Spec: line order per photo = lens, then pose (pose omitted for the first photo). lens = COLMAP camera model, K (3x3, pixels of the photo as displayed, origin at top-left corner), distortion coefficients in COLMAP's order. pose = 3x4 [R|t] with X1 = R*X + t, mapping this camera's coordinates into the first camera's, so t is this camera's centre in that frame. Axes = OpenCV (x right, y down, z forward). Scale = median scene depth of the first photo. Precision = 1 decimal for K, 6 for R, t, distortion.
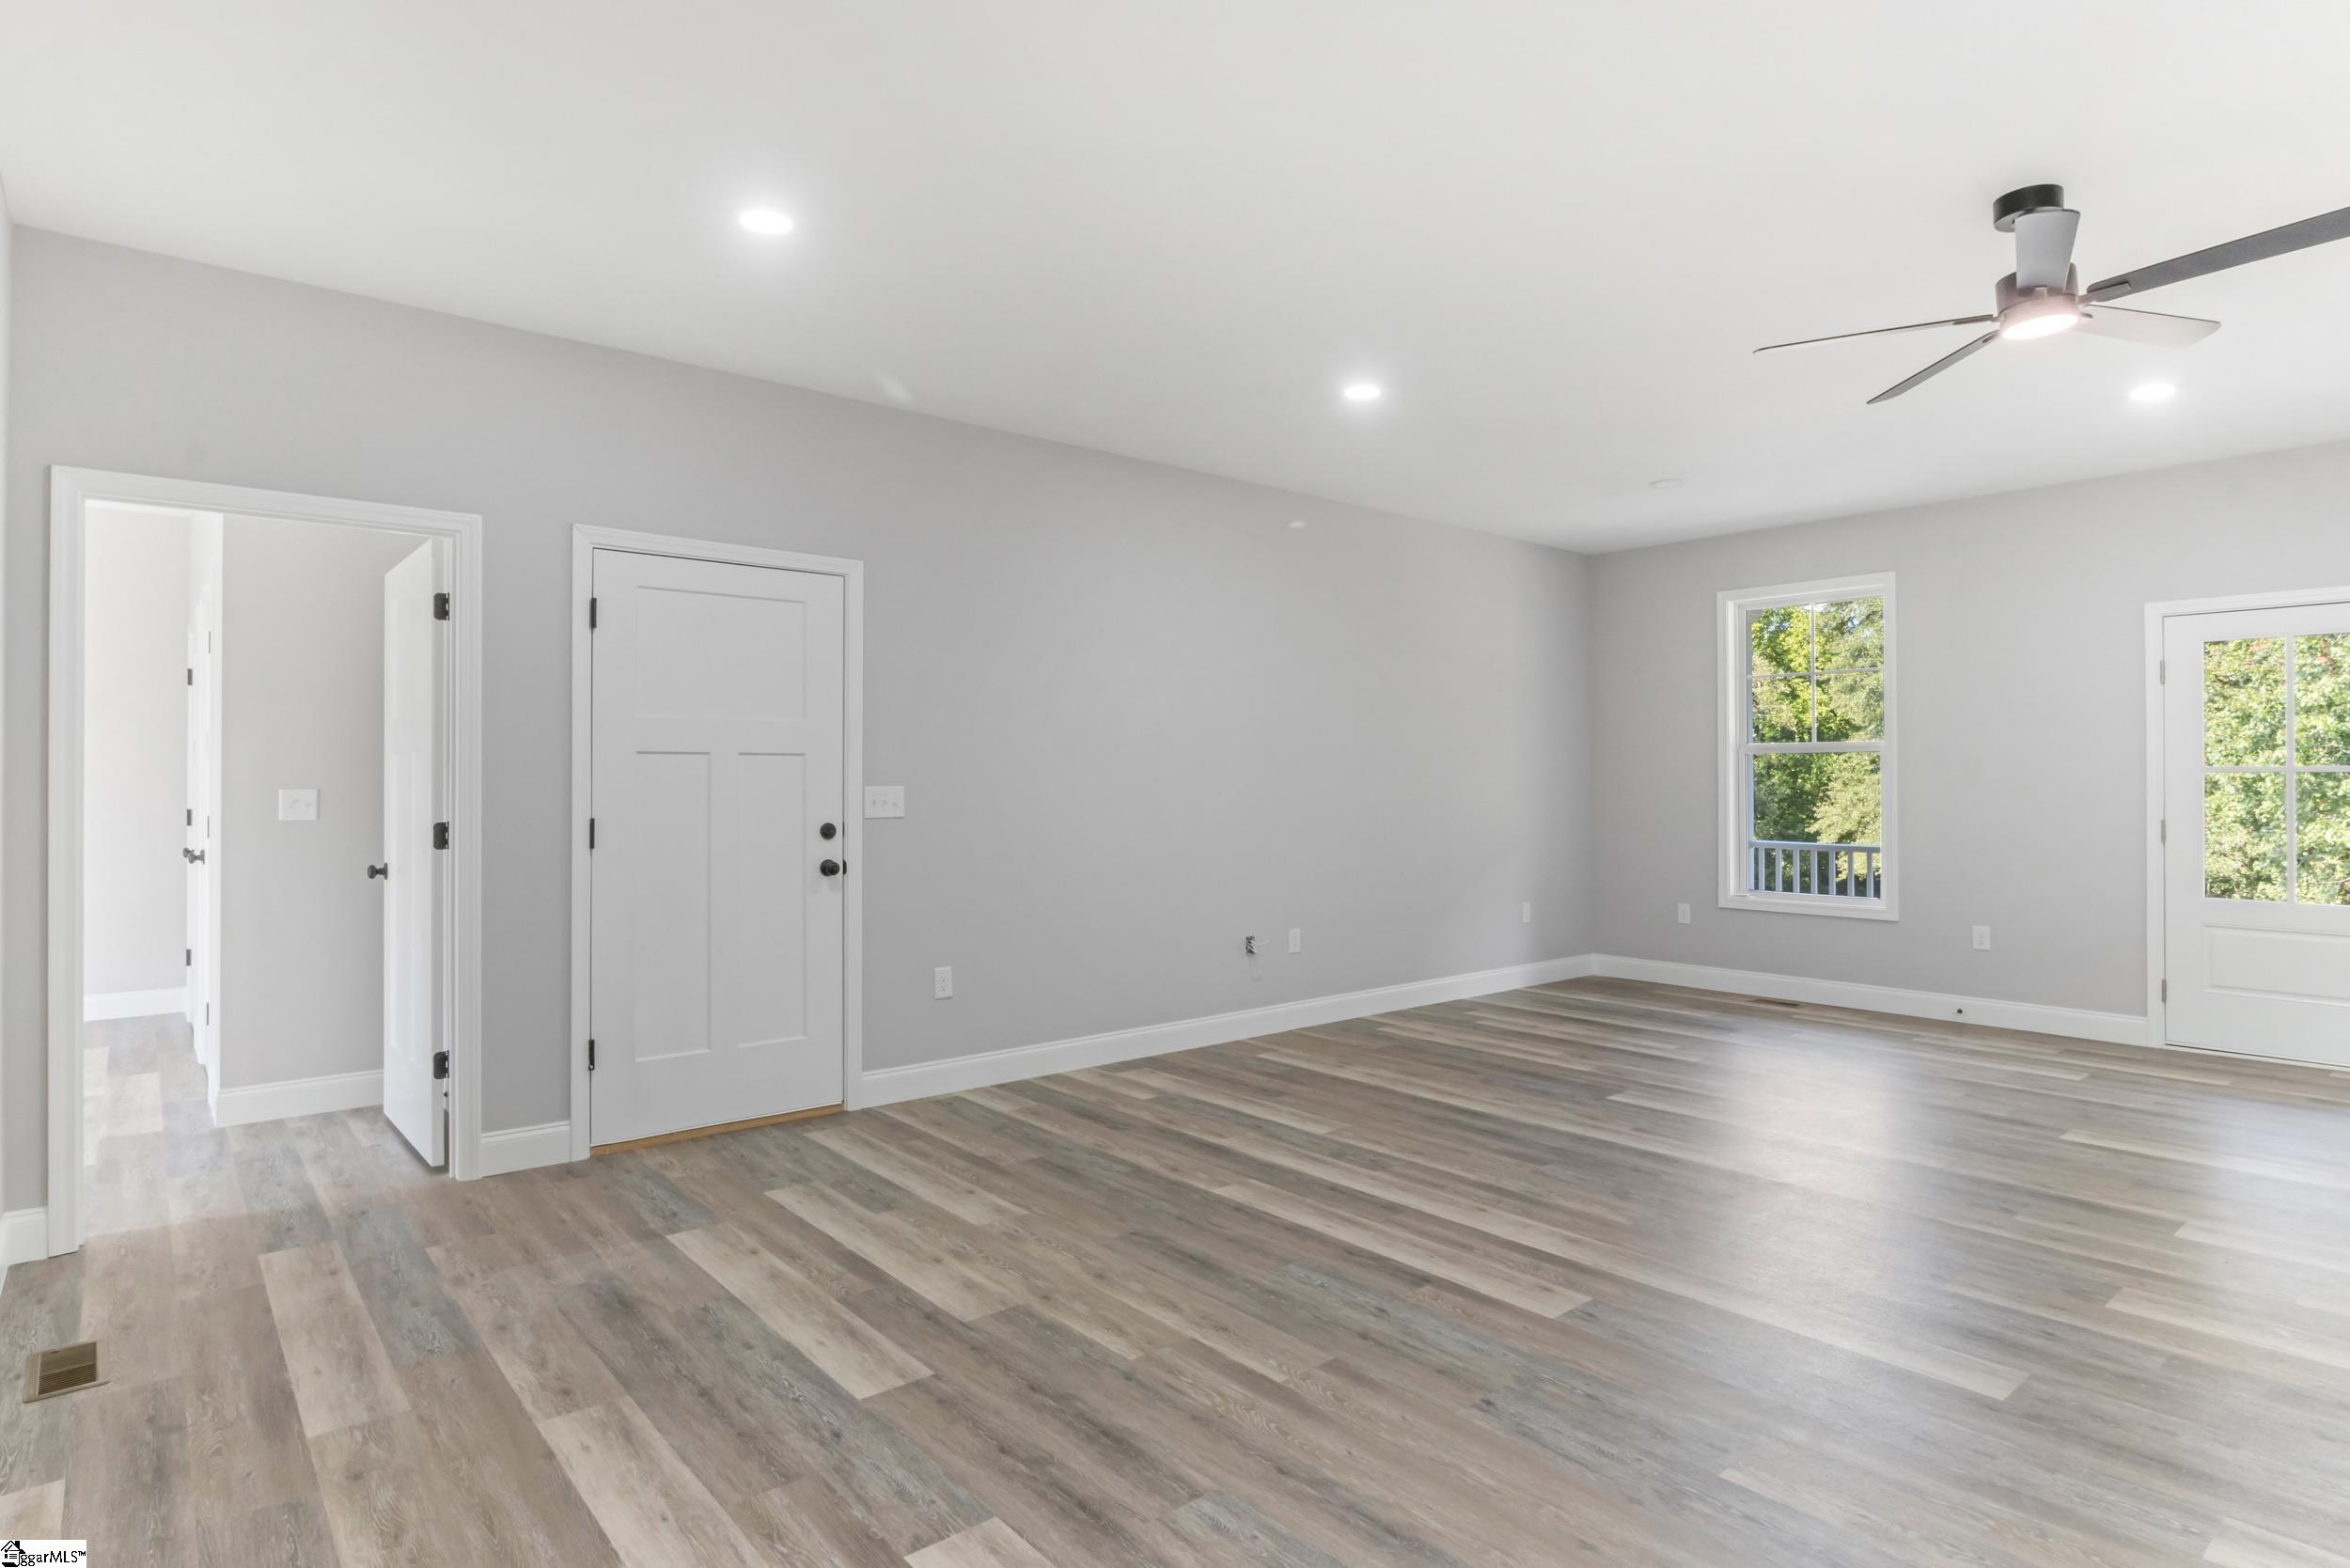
lens RADIAL K [[1249.1, 0, 1174.2], [0, 1249.1, 772.6], [0, 0, 1]] dist [-0.005635, 0.000345]
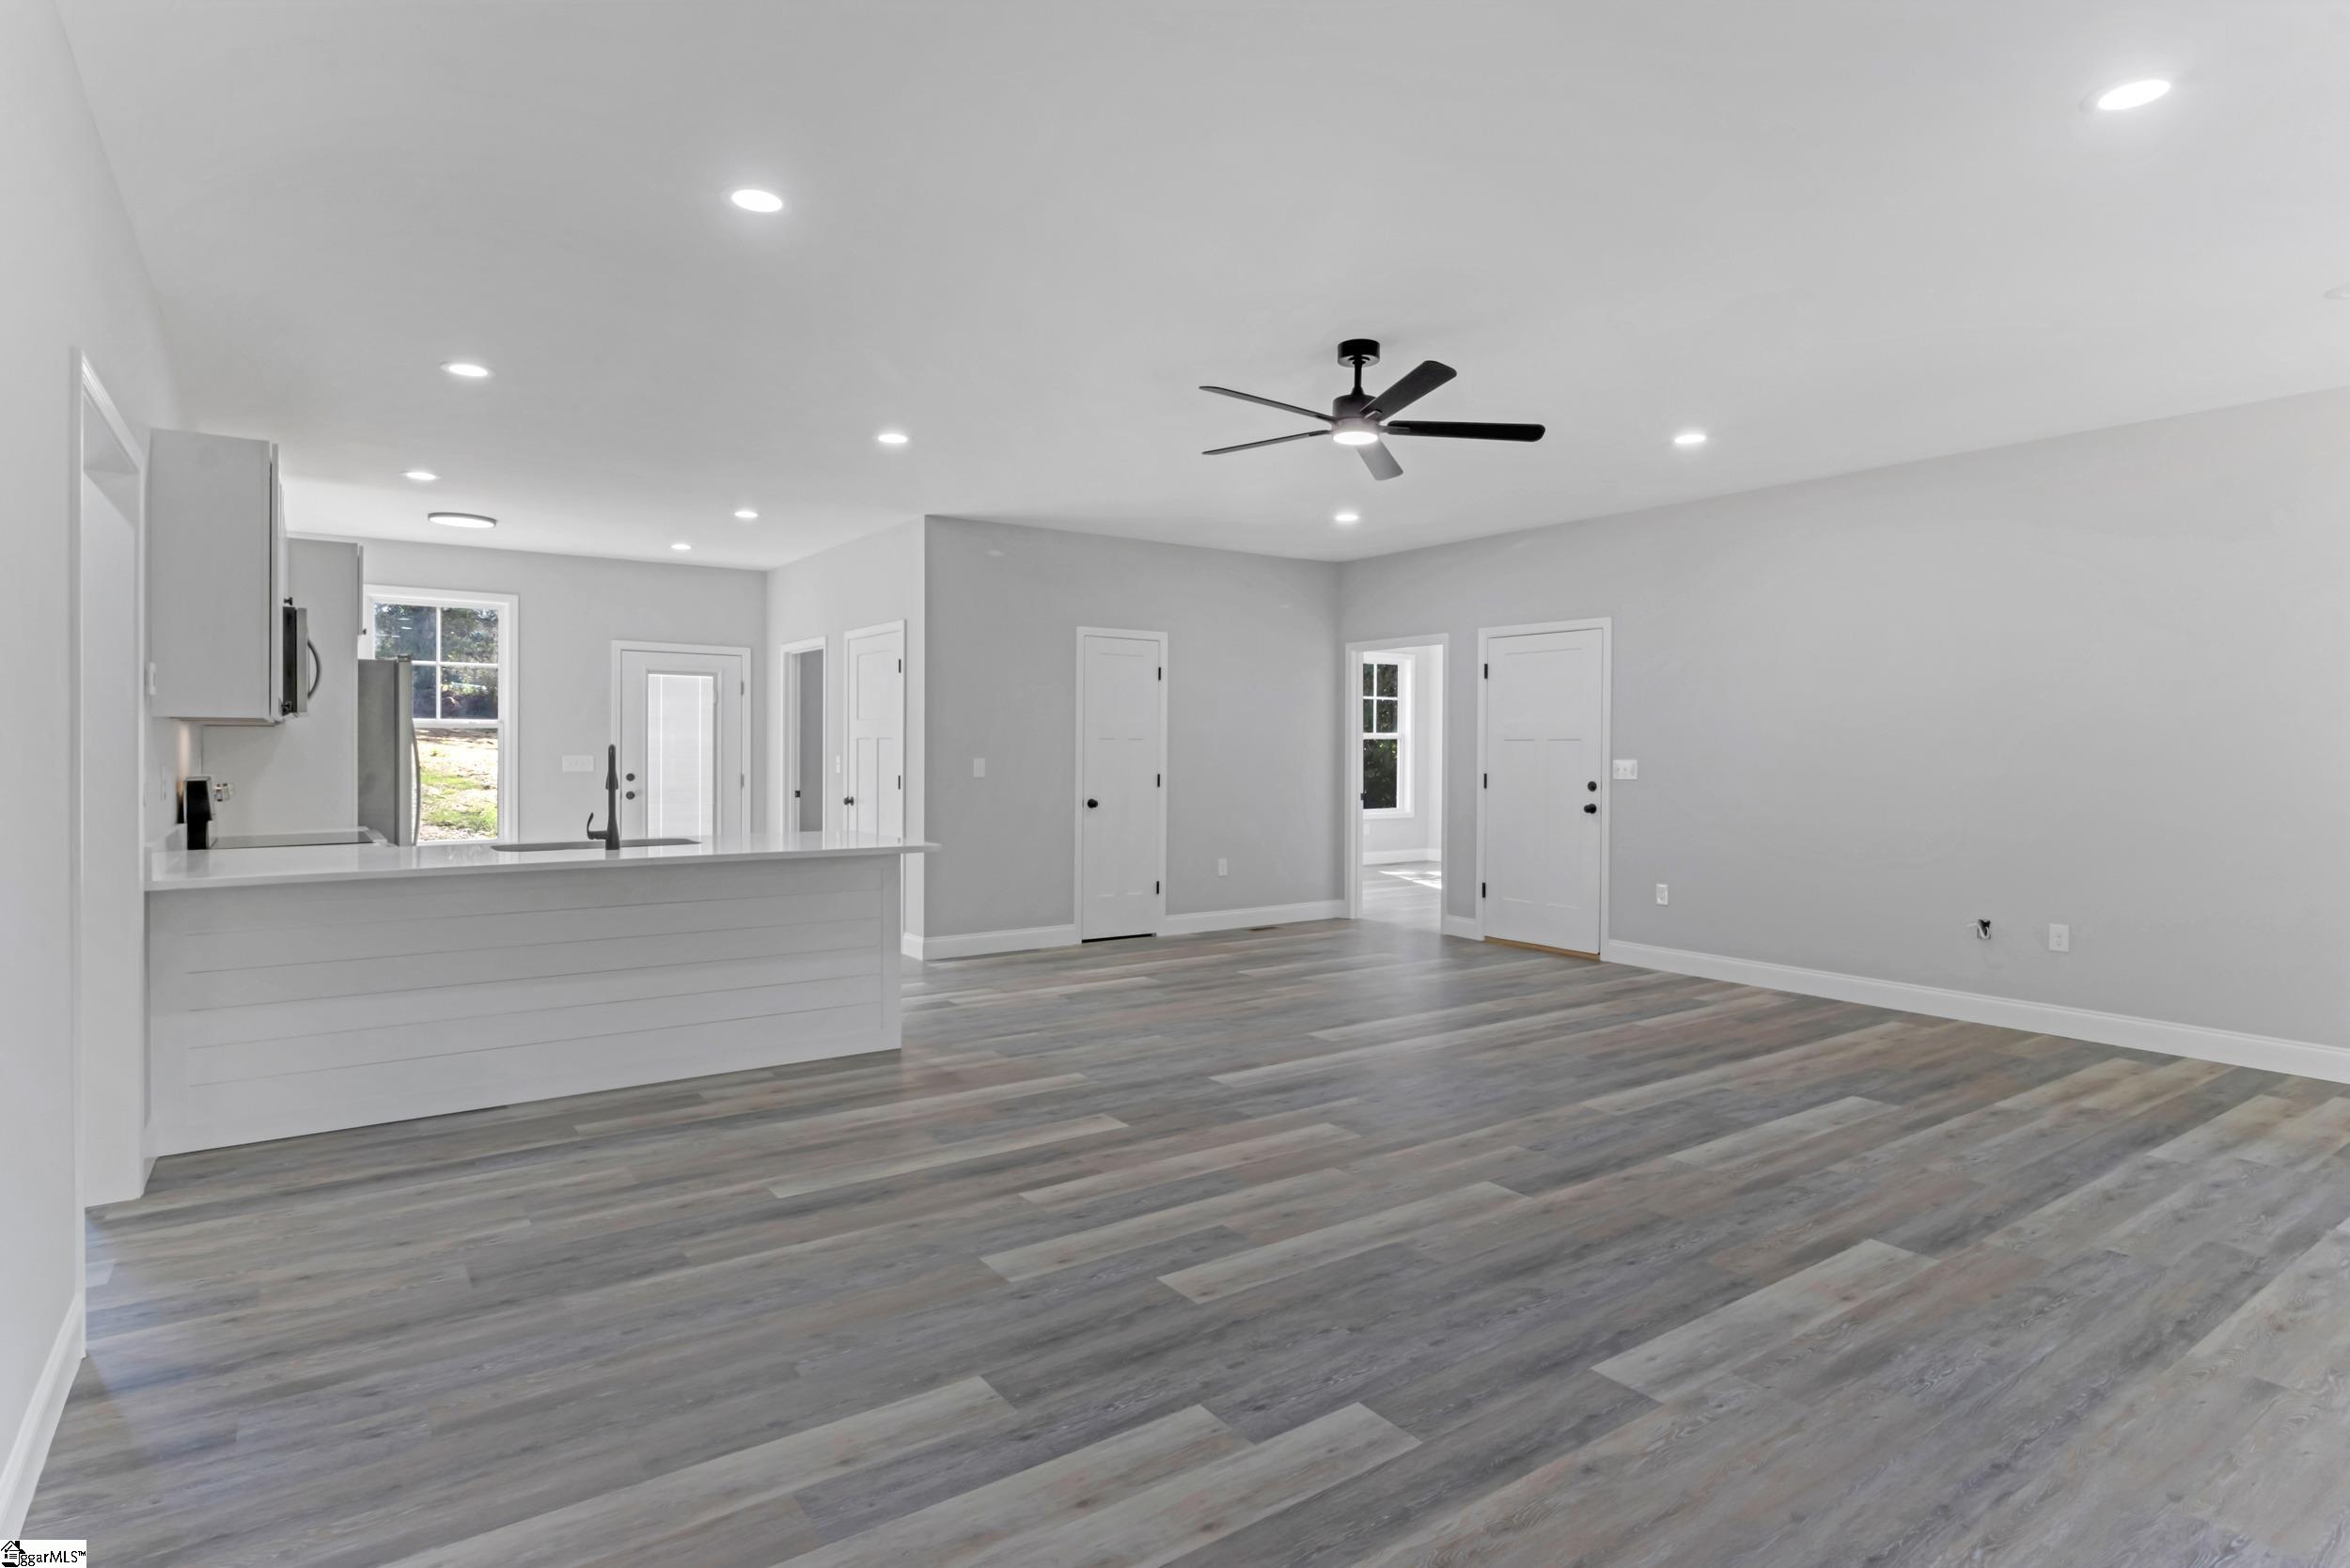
lens RADIAL K [[1222.9, 0, 1183.3], [0, 1222.9, 763.0], [0, 0, 1]] dist [-0.011798, 0.000076]
pose [[-0.081550, 0.013235, -0.996581, 1.362946], [0.003454, 0.999910, 0.012996, -0.006251], [0.996663, -0.002383, -0.081588, 0.594862]]
